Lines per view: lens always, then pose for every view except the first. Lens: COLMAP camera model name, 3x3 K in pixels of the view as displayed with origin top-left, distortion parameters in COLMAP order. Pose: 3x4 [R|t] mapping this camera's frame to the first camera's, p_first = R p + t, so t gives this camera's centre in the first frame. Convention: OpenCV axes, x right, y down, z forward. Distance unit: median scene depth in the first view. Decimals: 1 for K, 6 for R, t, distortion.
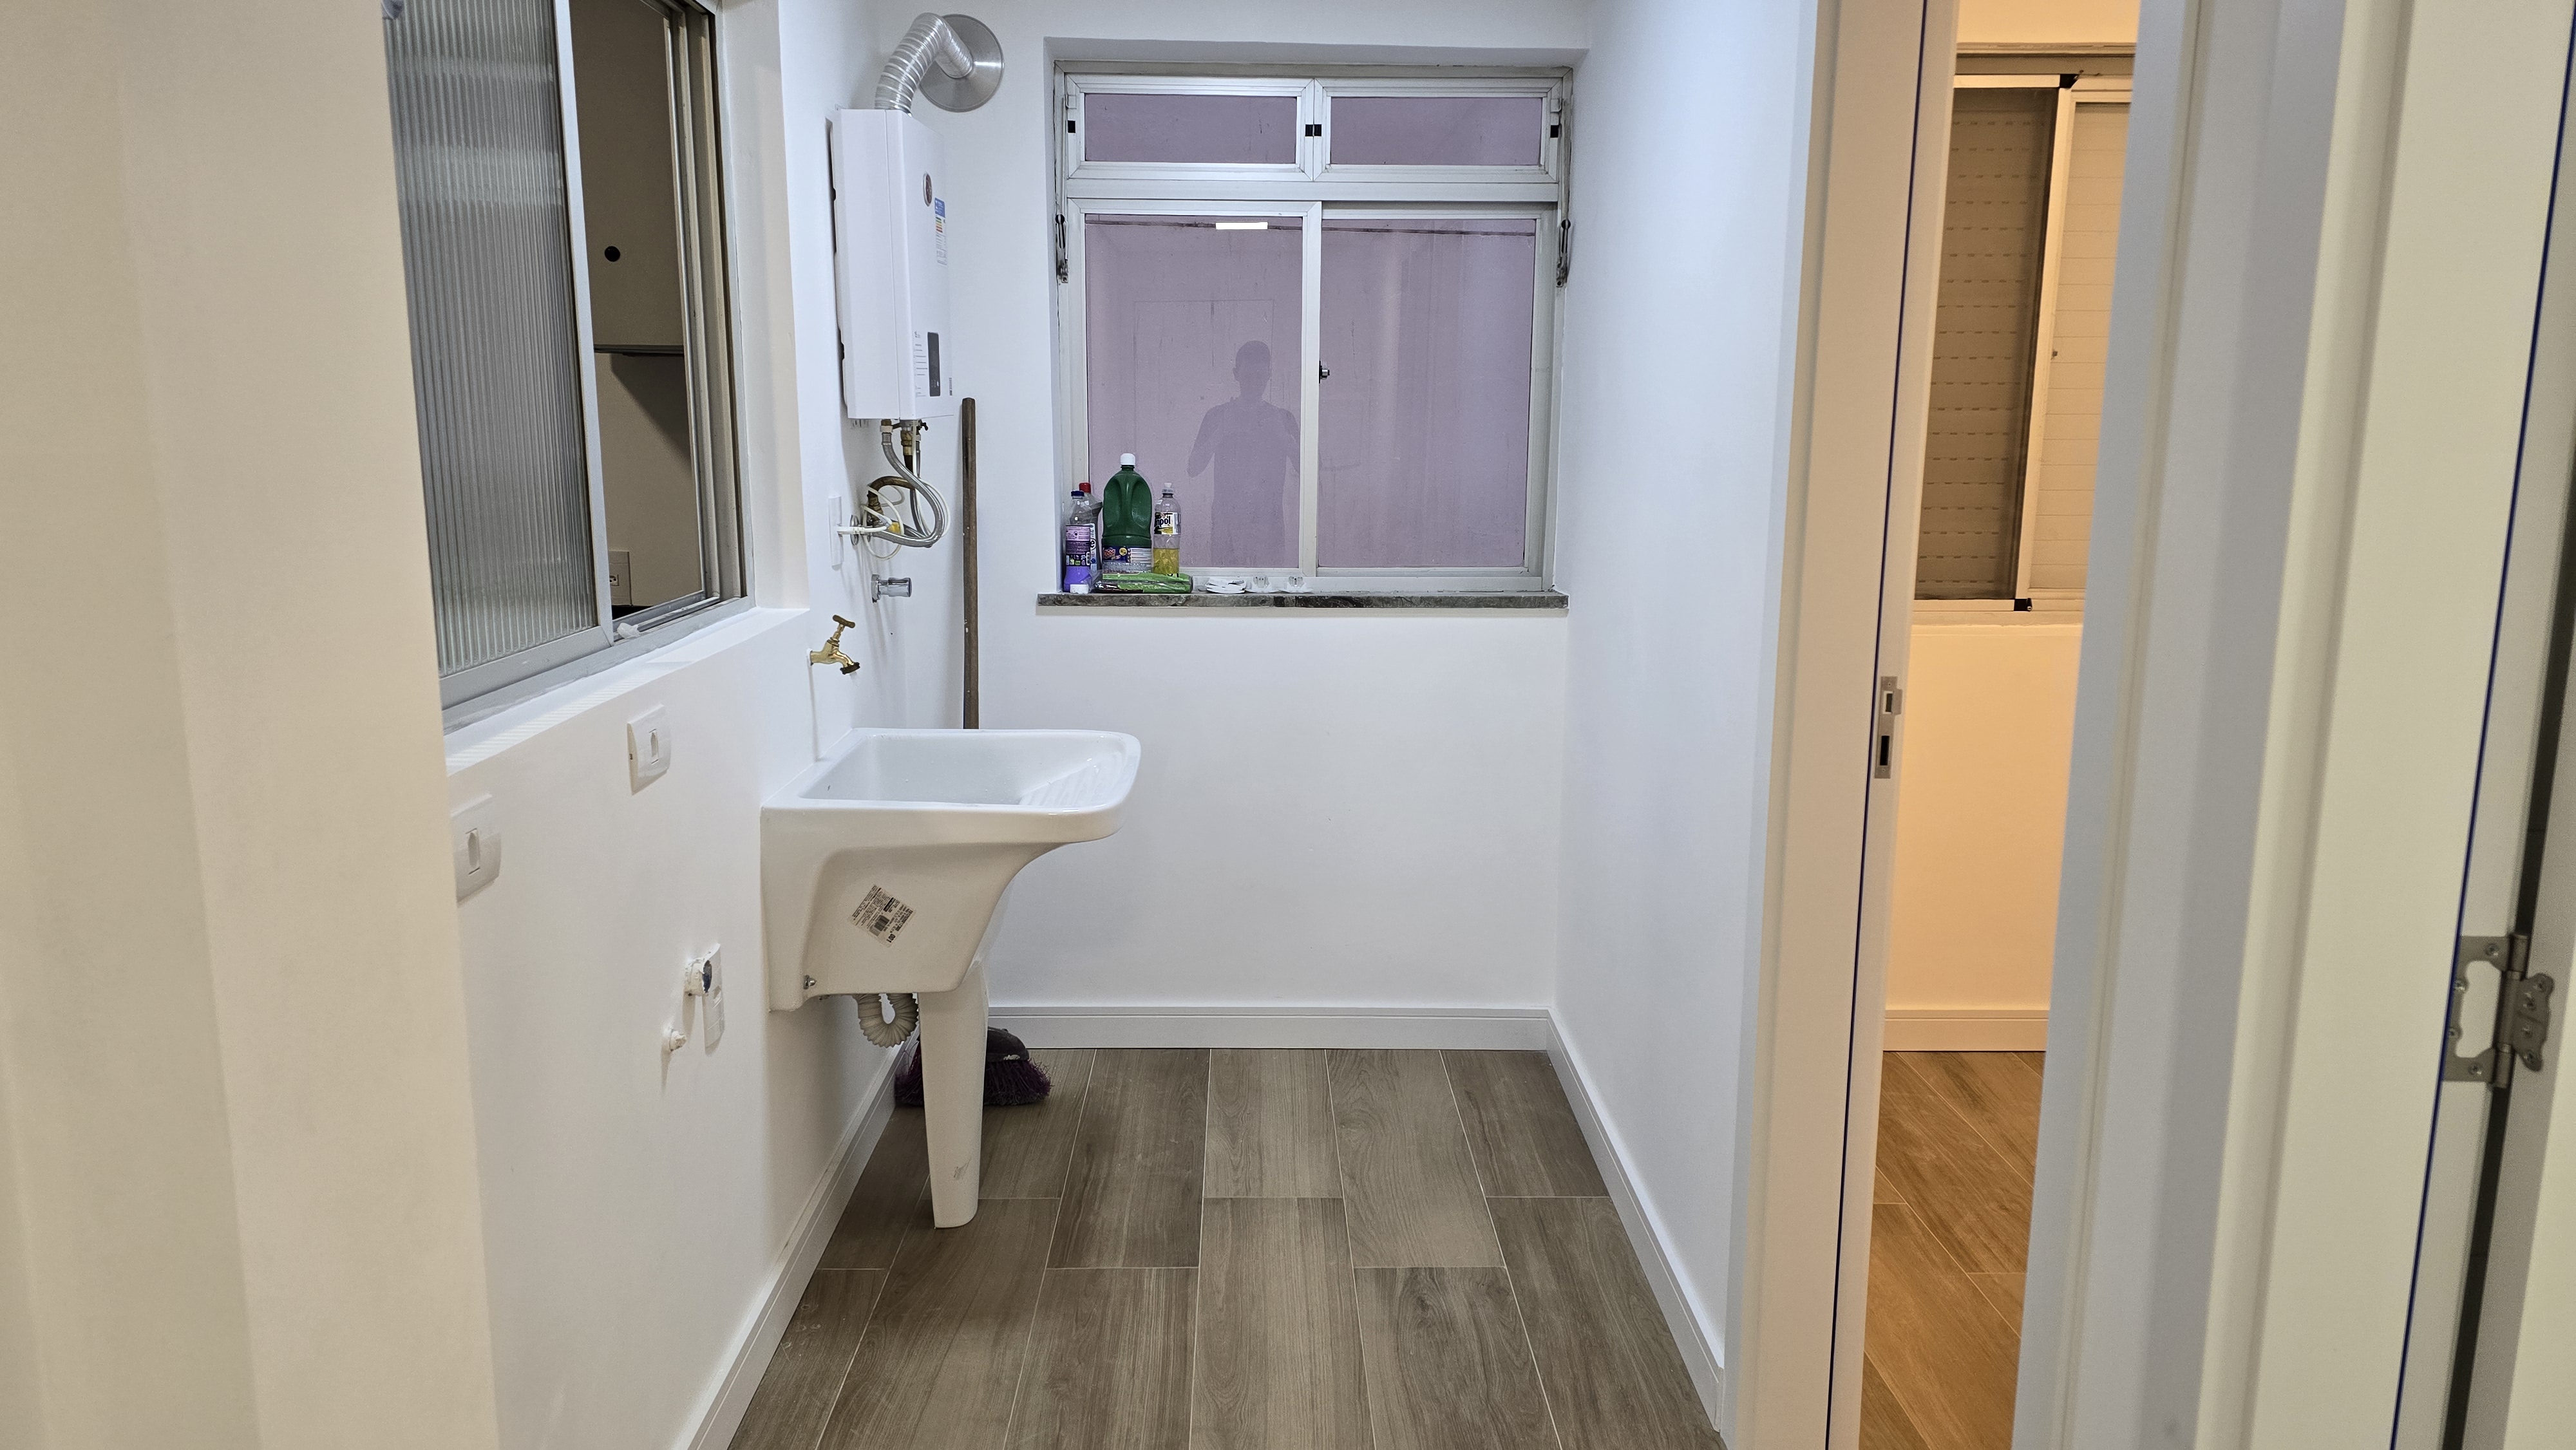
lens RADIAL K [[1756.5, 0, 1284.7], [0, 1756.5, 723.5], [0, 0, 1]] dist [0.033733, 0.000200]
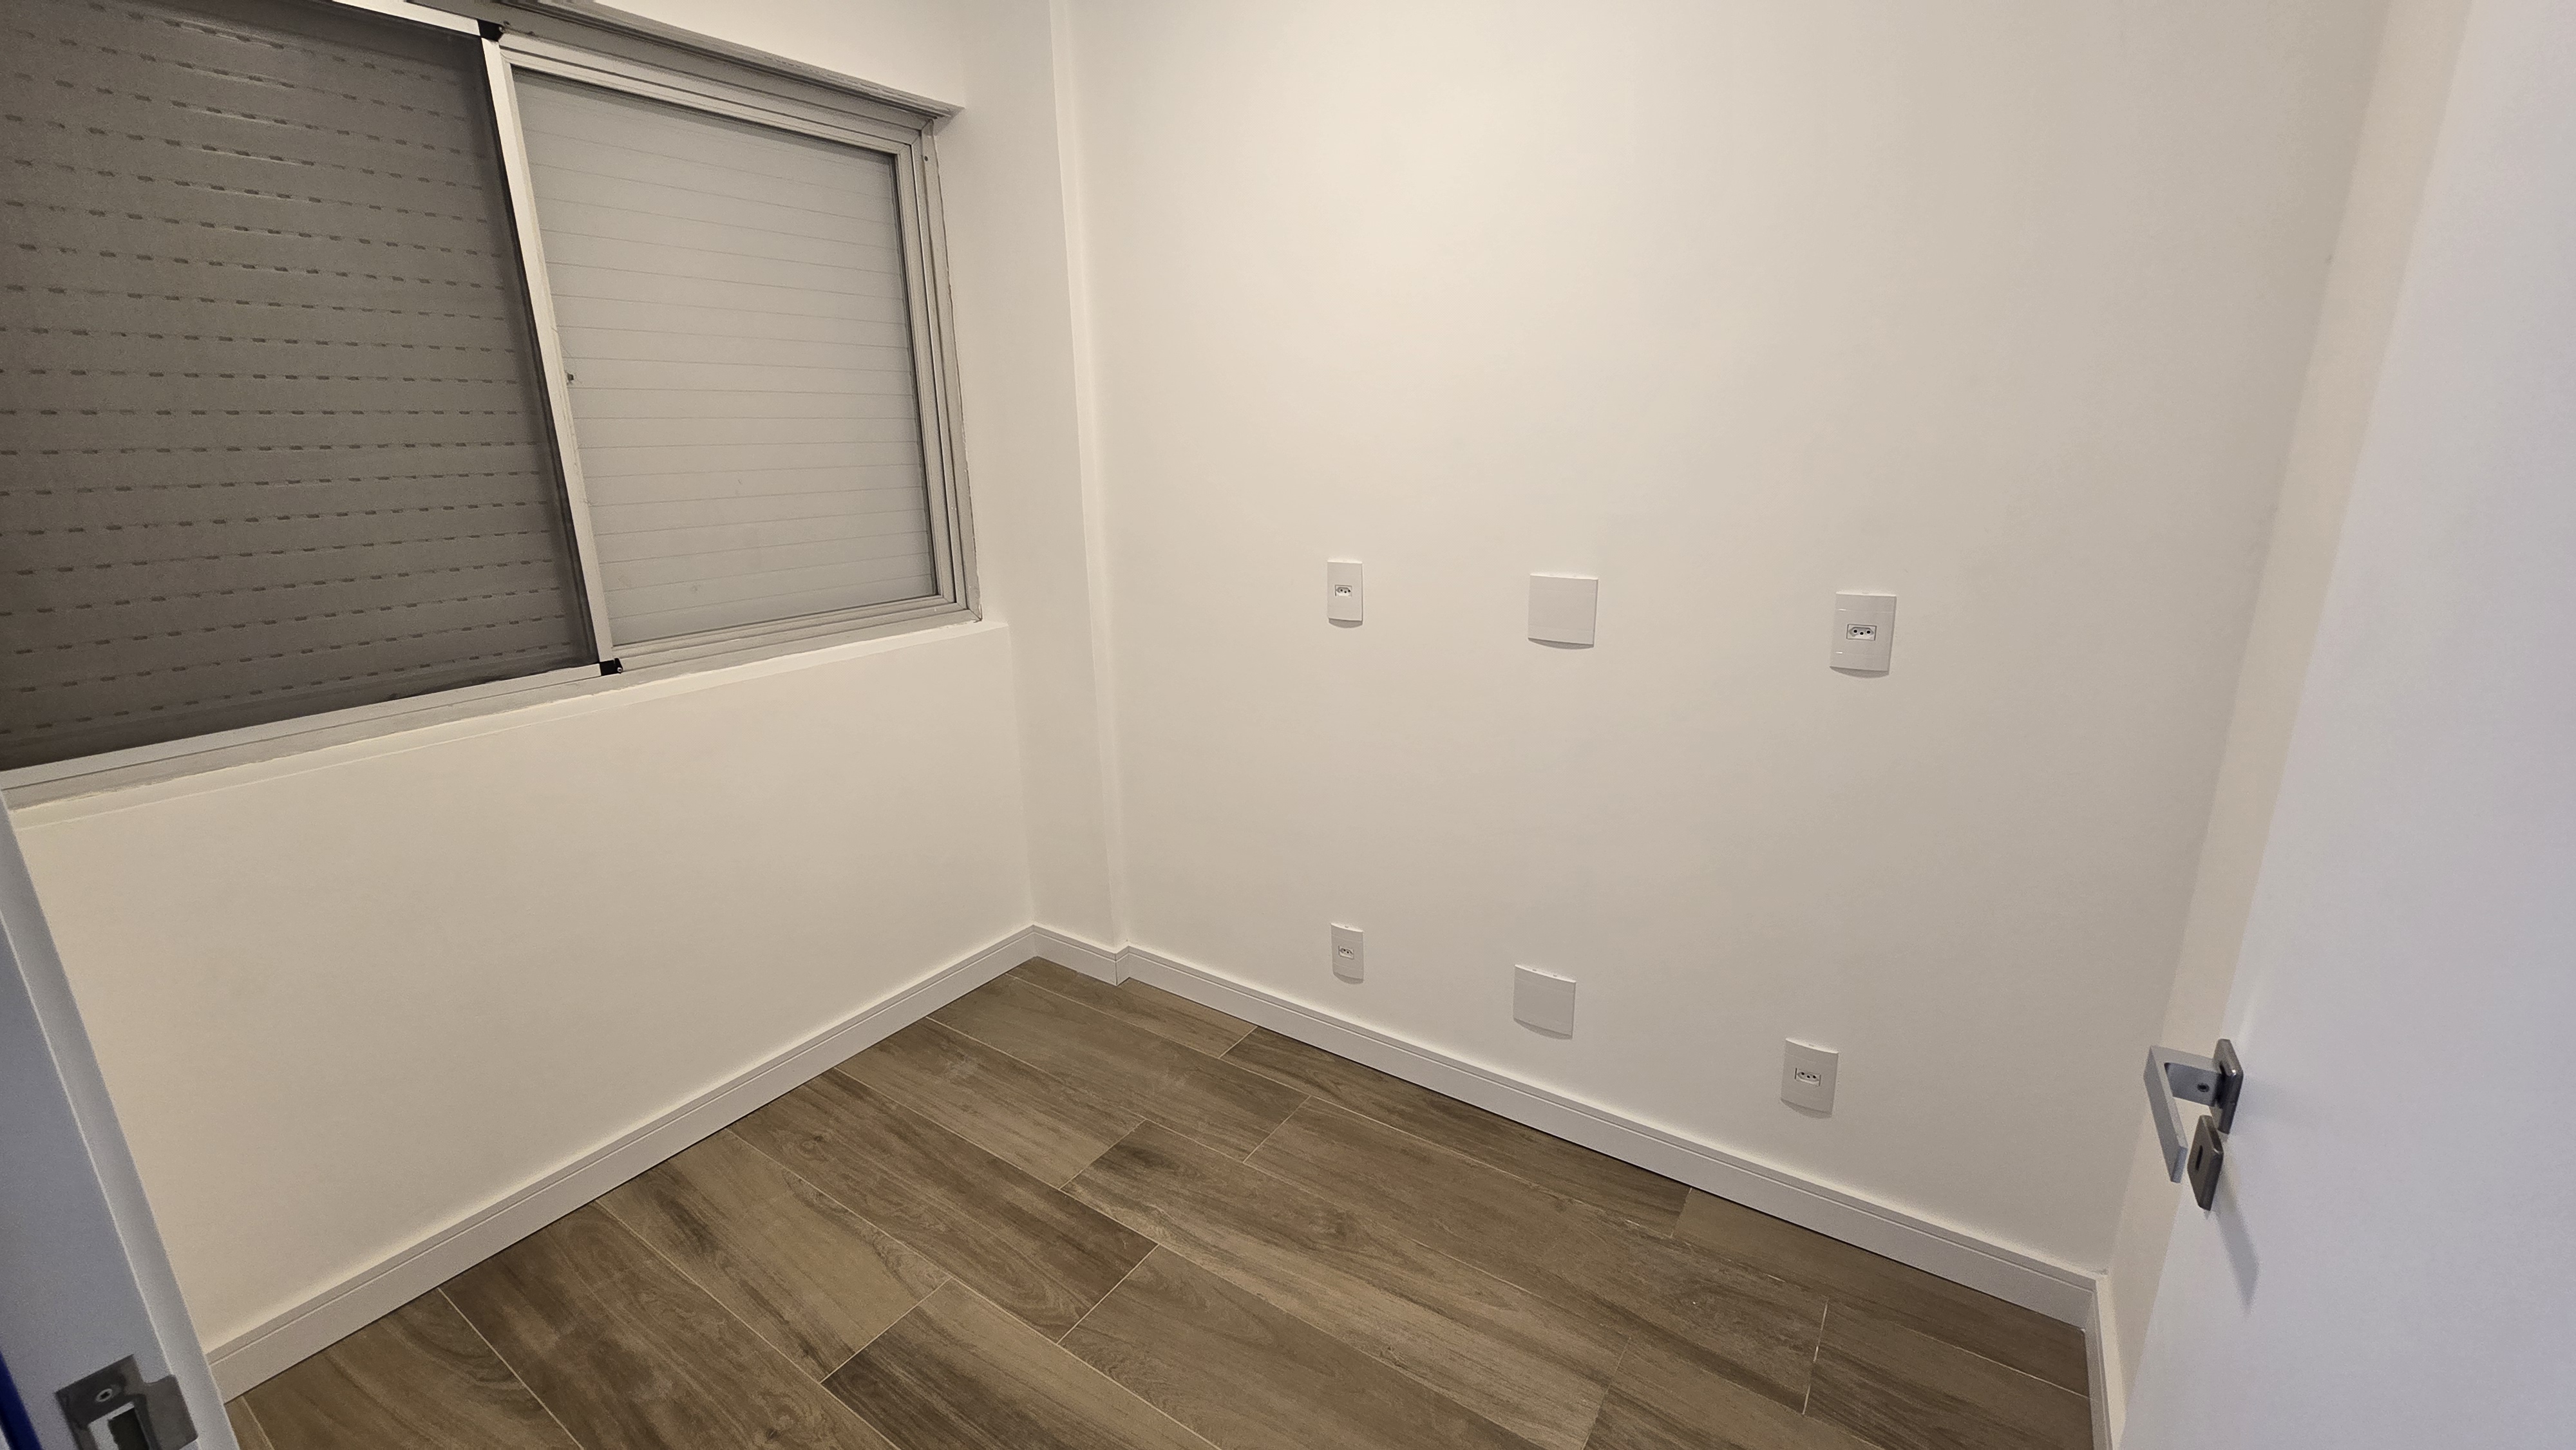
lens RADIAL K [[1047.0, 0, 1284.8], [0, 1047.0, 727.7], [0, 0, 1]] dist [-0.007703, 0.001476]
pose [[0.578614, -0.233579, 0.781439, 0.199857], [0.160132, 0.972000, 0.171970, -0.074847], [-0.799727, 0.025629, 0.599817, 0.422157]]
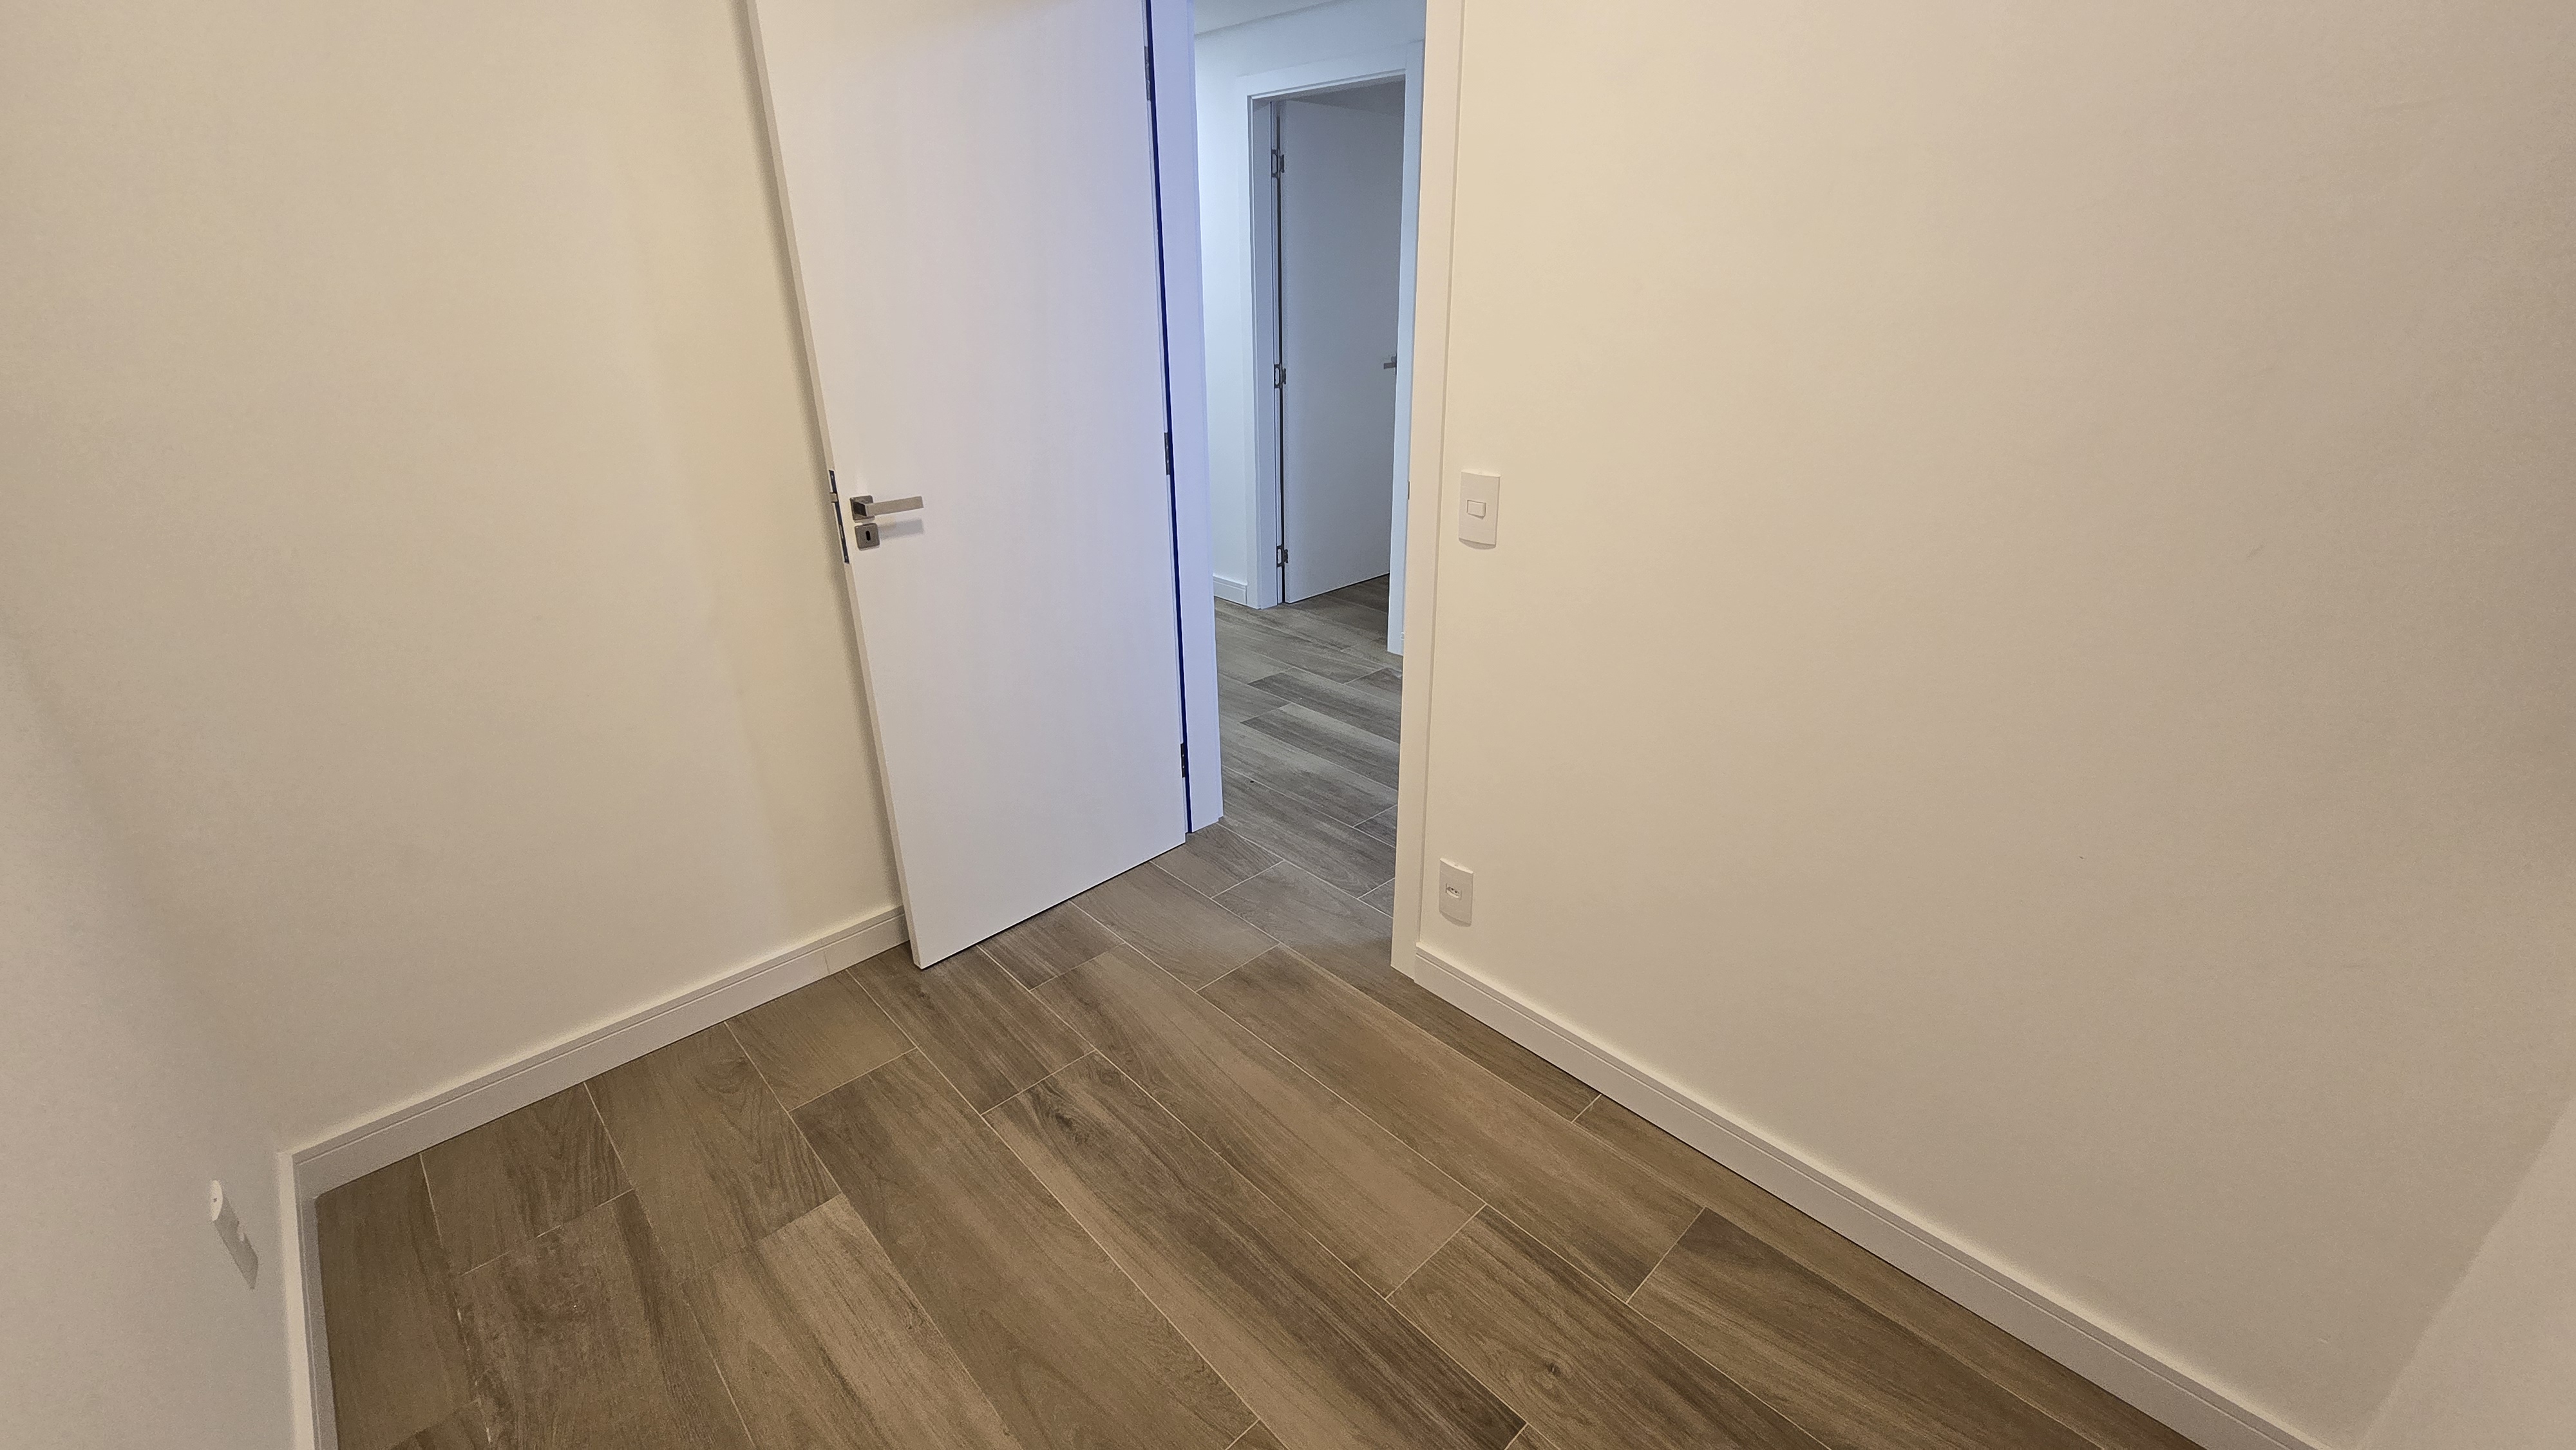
lens RADIAL K [[1047.0, 0, 1293.9], [0, 1047.0, 711.7], [0, 0, 1]] dist [-0.007703, 0.001476]
pose [[-0.739777, 0.270233, -0.616201, 0.576948], [-0.108011, 0.856234, 0.505171, -0.164015], [0.664126, 0.440270, -0.604234, 0.889174]]
